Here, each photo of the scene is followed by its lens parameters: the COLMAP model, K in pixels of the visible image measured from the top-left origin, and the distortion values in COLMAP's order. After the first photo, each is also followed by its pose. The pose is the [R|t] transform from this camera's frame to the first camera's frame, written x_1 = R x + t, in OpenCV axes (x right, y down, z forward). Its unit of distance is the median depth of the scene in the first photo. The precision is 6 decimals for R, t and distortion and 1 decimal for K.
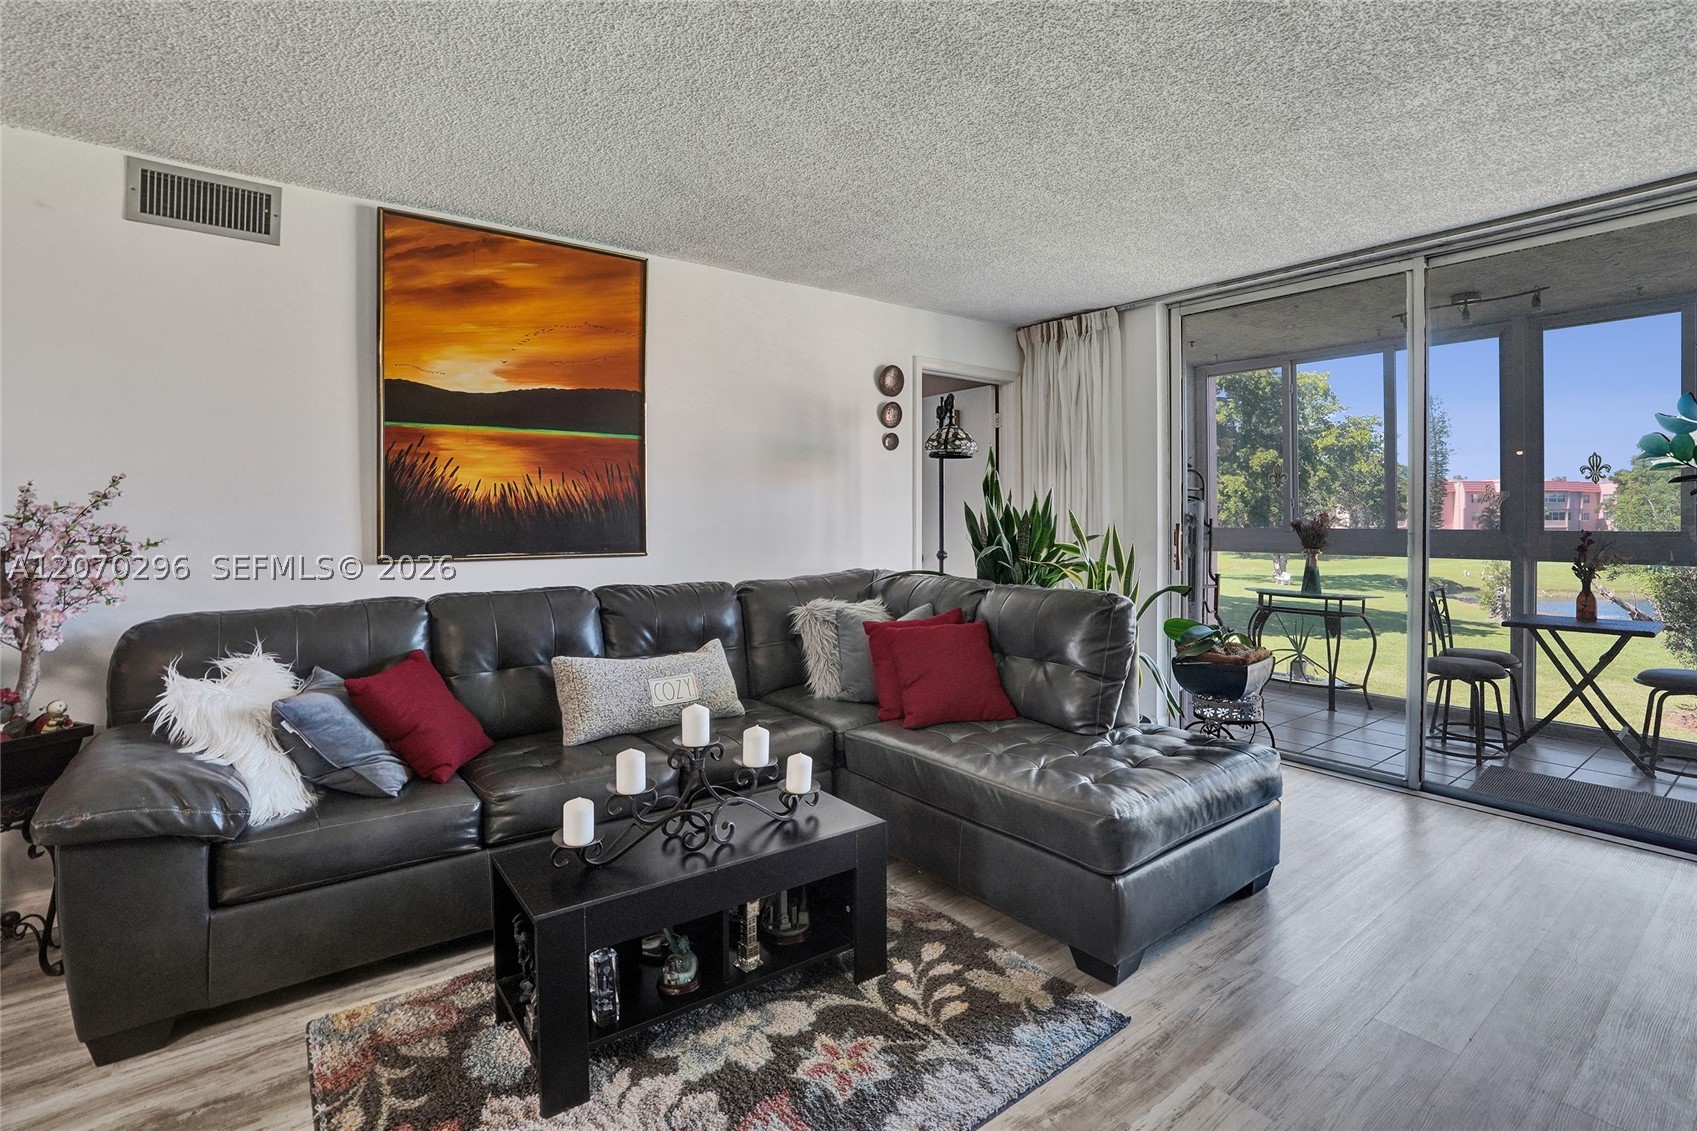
lens RADIAL K [[805.1, 0, 880.9], [0, 805.1, 514.1], [0, 0, 1]] dist [-0.070873, 0.019862]
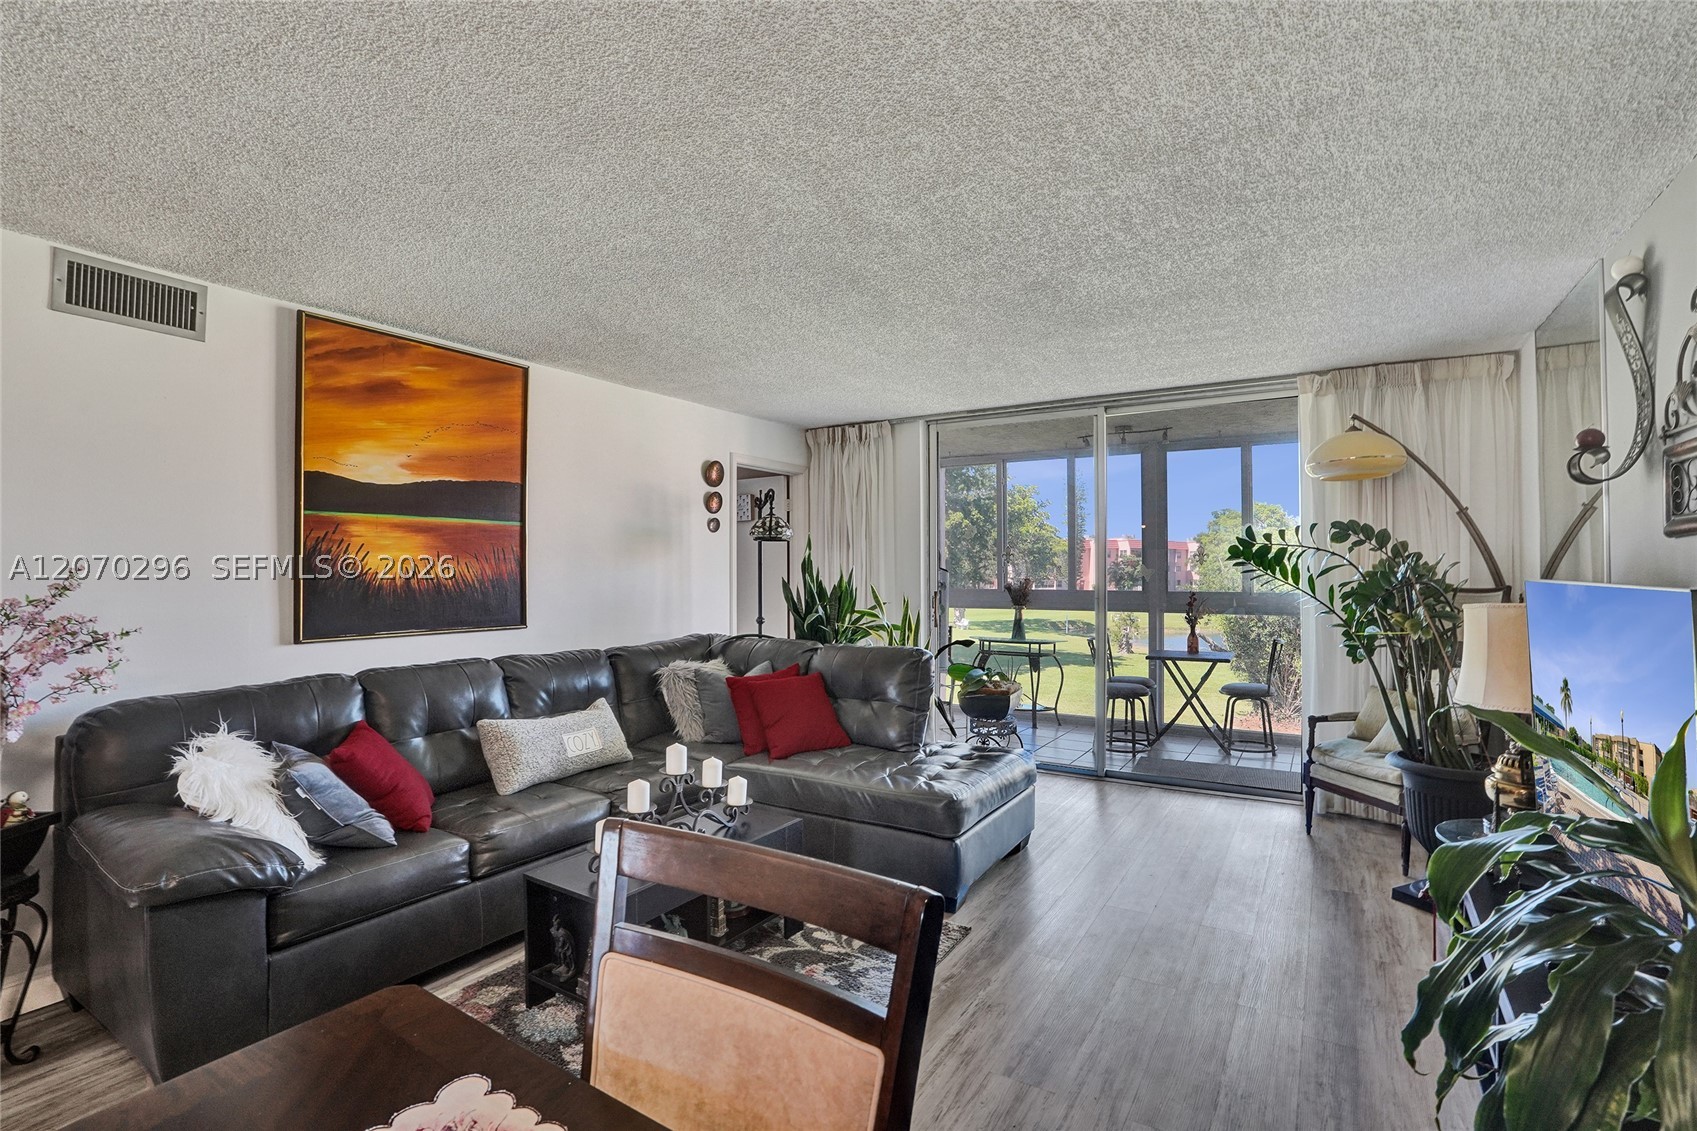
lens RADIAL K [[779.2, 0, 879.6], [0, 779.2, 550.3], [0, 0, 1]] dist [-0.098563, 0.024158]
pose [[0.931275, 0.007187, 0.364245, -0.263068], [0.001211, 0.999739, -0.022825, -0.038972], [-0.364314, 0.021697, 0.931023, -0.225159]]
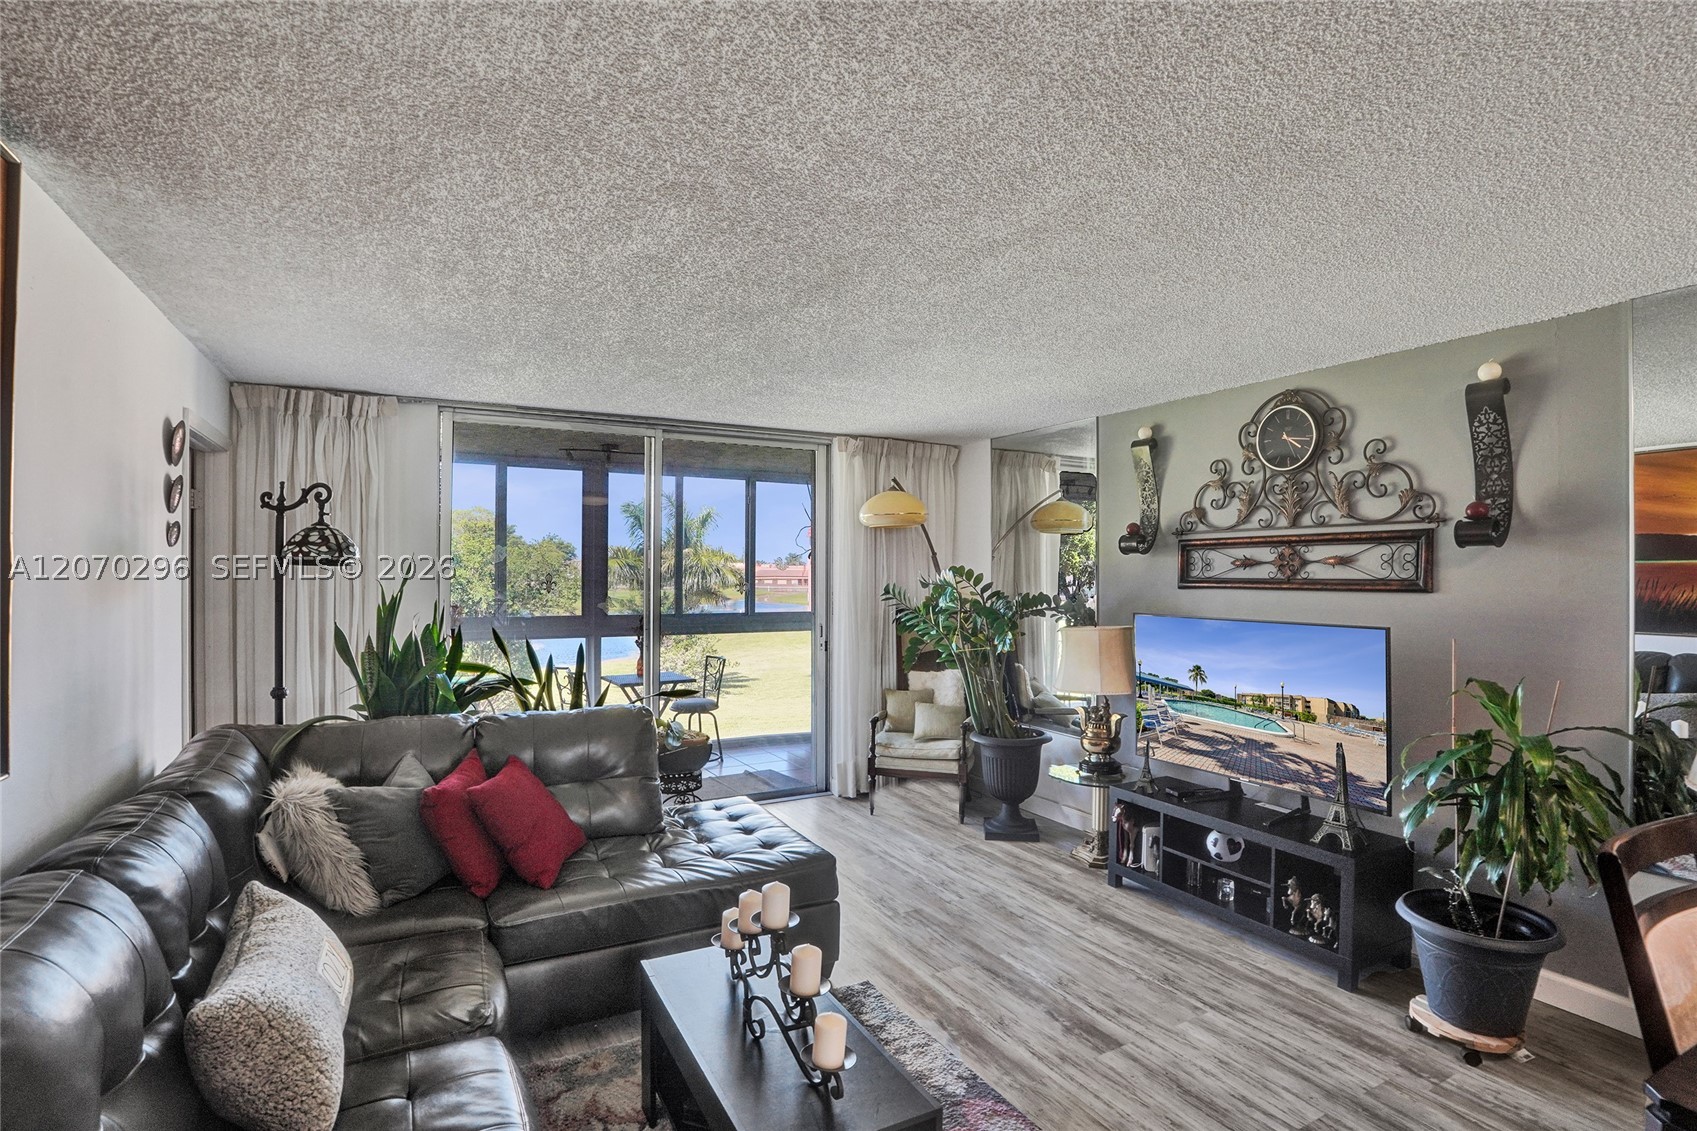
lens RADIAL K [[793.3, 0, 849.9], [0, 793.3, 573.9], [0, 0, 1]] dist [-0.067681, 0.026031]
pose [[0.167362, 0.003431, 0.985890, -0.781231], [-0.006244, 0.999978, -0.002421, -0.087067], [-0.985876, -0.005750, 0.167380, 0.509503]]
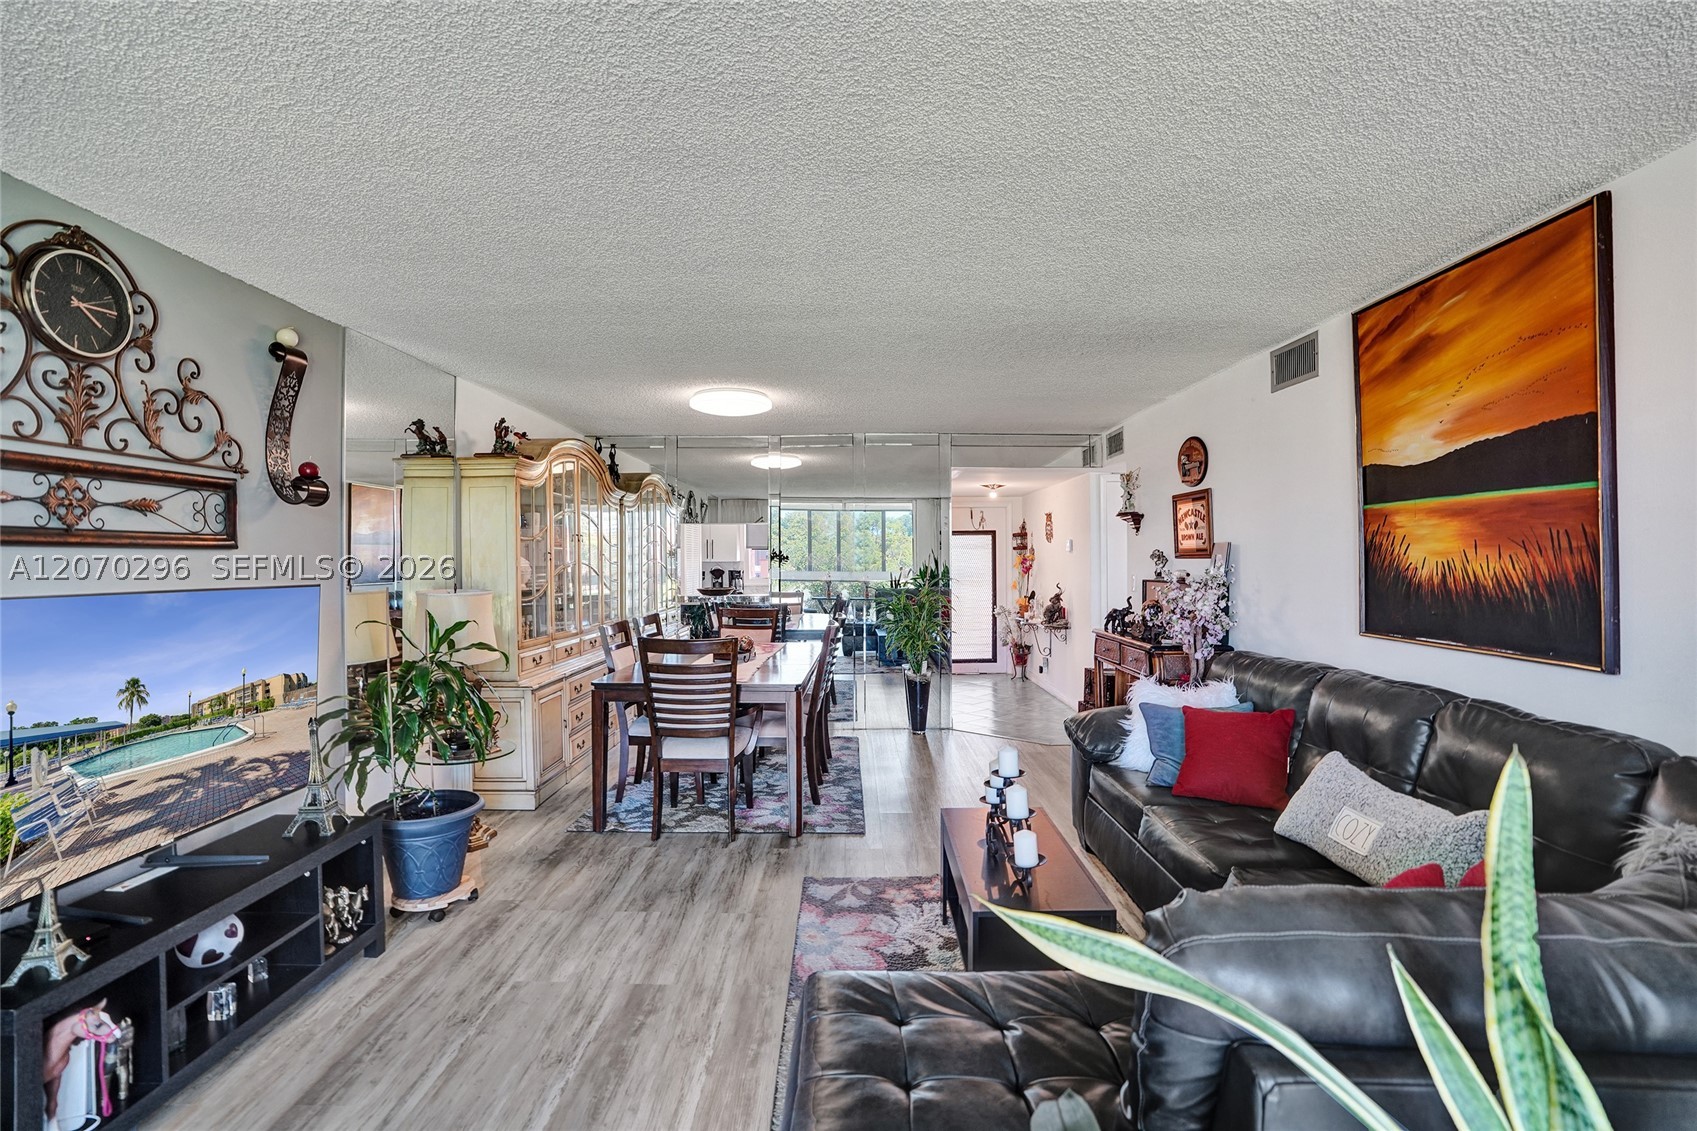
lens RADIAL K [[779.5, 0, 843.1], [0, 779.5, 551.7], [0, 0, 1]] dist [-0.066981, 0.024057]
pose [[-0.634042, 0.000492, -0.773298, 0.625677], [0.008671, 0.999941, -0.006474, -0.052472], [0.773250, -0.010810, -0.634010, 1.083568]]
